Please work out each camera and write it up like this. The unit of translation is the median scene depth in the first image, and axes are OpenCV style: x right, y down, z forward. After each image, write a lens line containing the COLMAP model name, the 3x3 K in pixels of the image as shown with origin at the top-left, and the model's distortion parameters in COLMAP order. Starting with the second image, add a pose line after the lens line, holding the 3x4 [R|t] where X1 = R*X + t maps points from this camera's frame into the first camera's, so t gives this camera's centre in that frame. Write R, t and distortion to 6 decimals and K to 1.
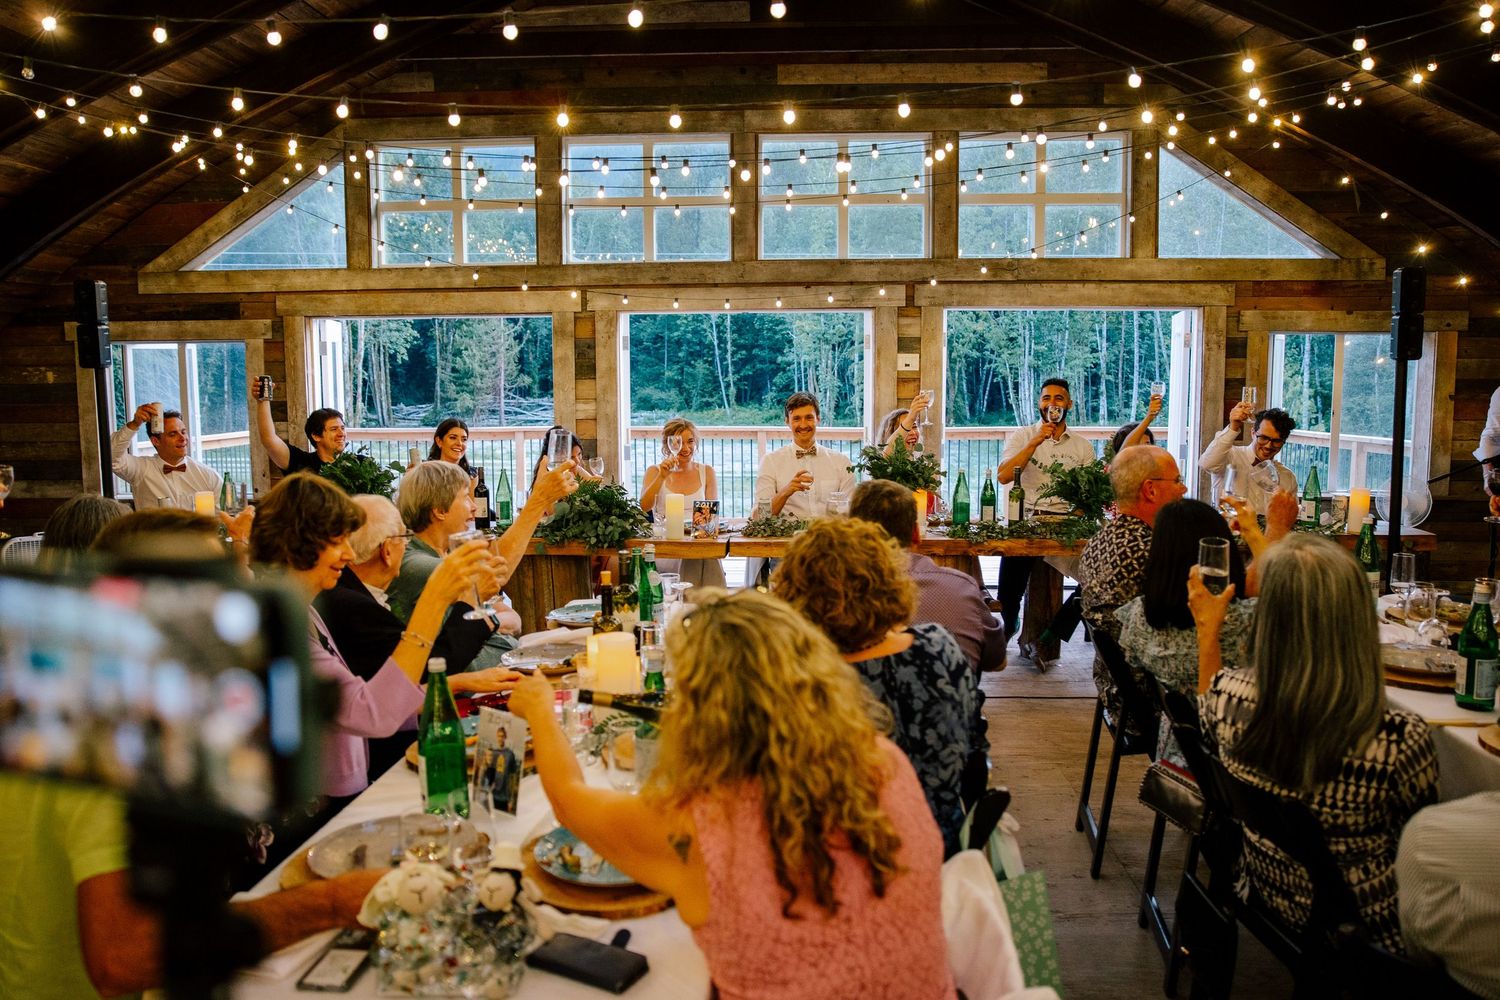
lens RADIAL K [[1096.1, 0, 750.8], [0, 1096.1, 490.4], [0, 0, 1]] dist [-0.021360, 0.022950]
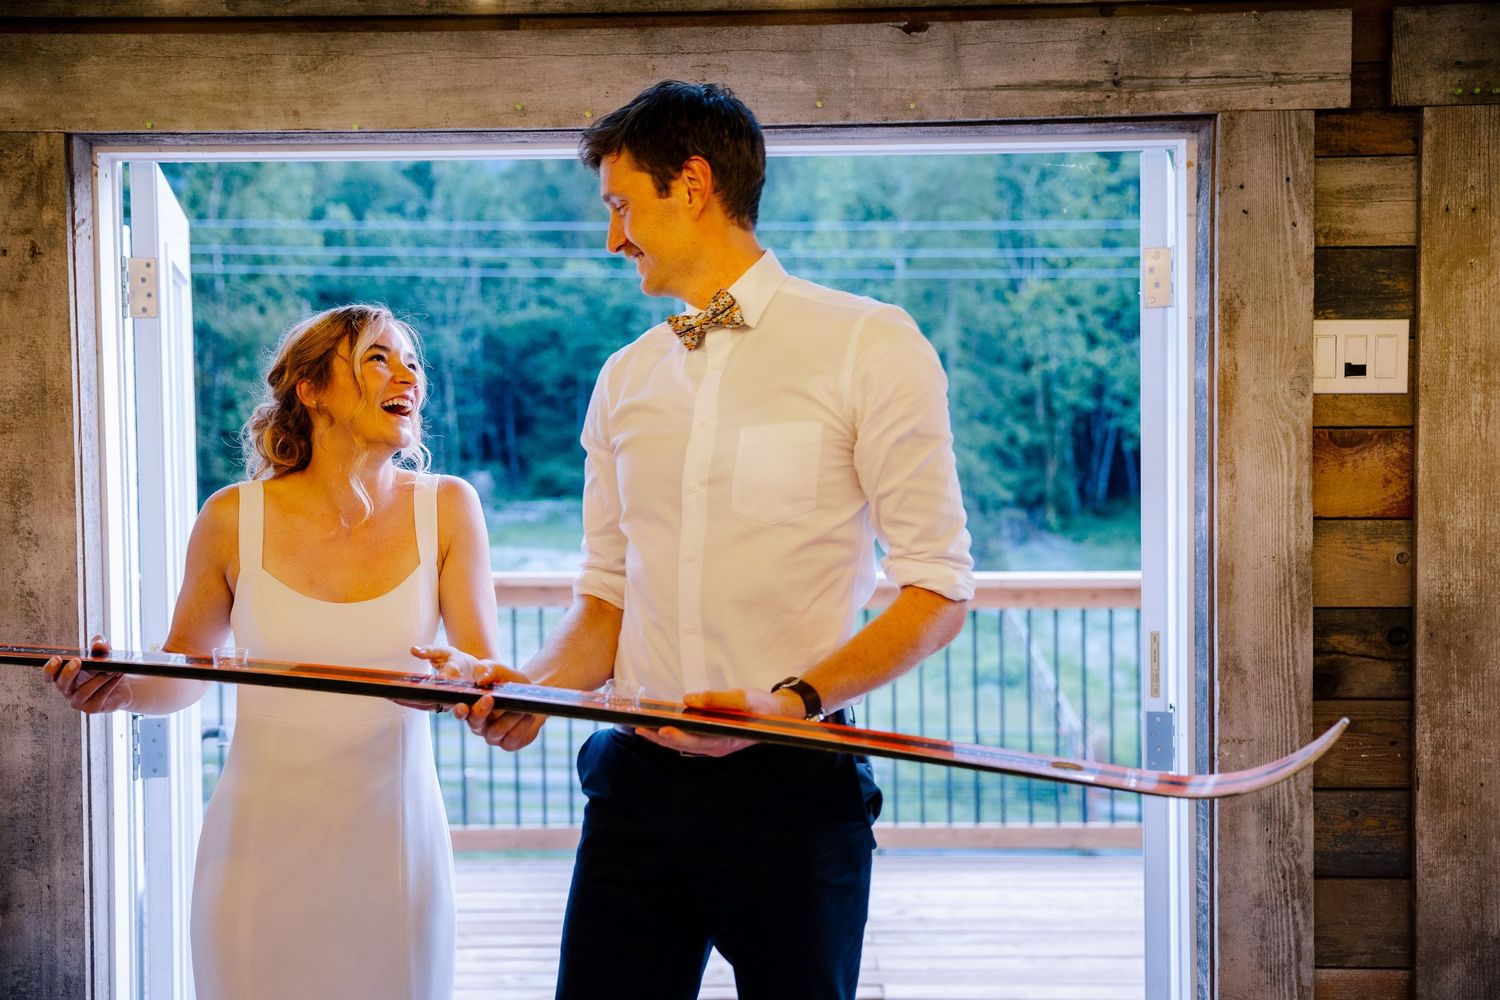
lens RADIAL K [[1750.5, 0, 743.8], [0, 1750.5, 508.2], [0, 0, 1]] dist [0.059423, 0.000000]
pose [[0.999897, -0.004879, 0.013489, 0.011443], [0.005758, 0.997808, -0.065919, -0.062453], [-0.013138, 0.065990, 0.997734, 0.640200]]
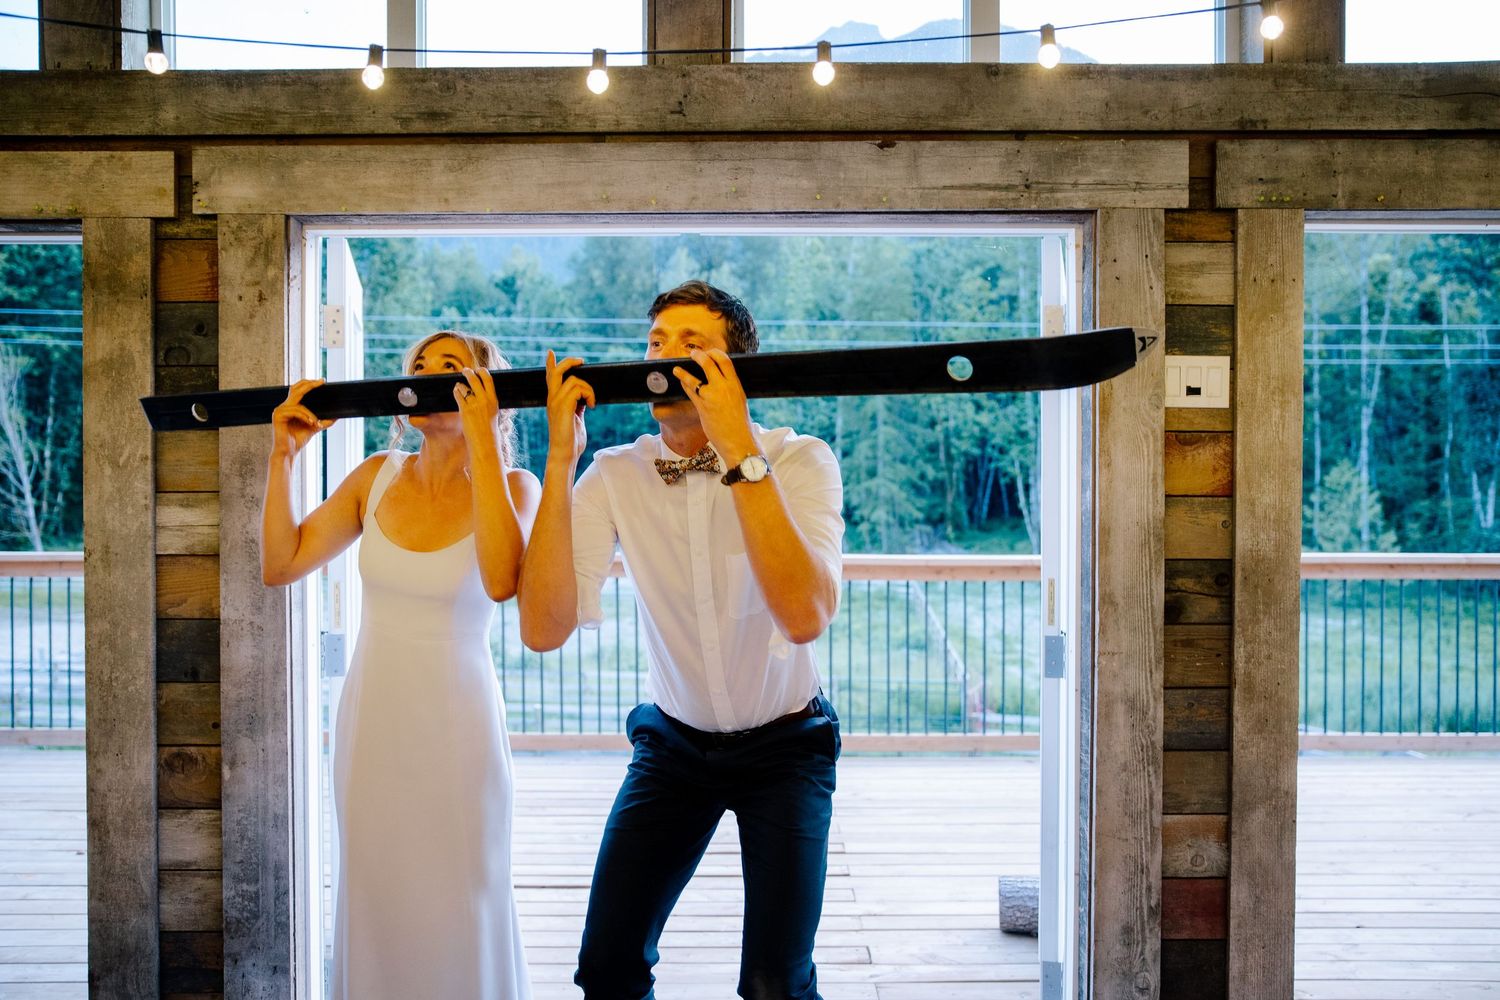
lens RADIAL K [[1240.5, 0, 750.0], [0, 1240.5, 492.4], [0, 0, 1]] dist [-0.055103, 0.013928]
pose [[0.999598, 0.005205, 0.027870, 0.003065], [-0.002649, 0.995849, -0.090977, -0.051525], [-0.028228, 0.090867, 0.995463, 0.647497]]
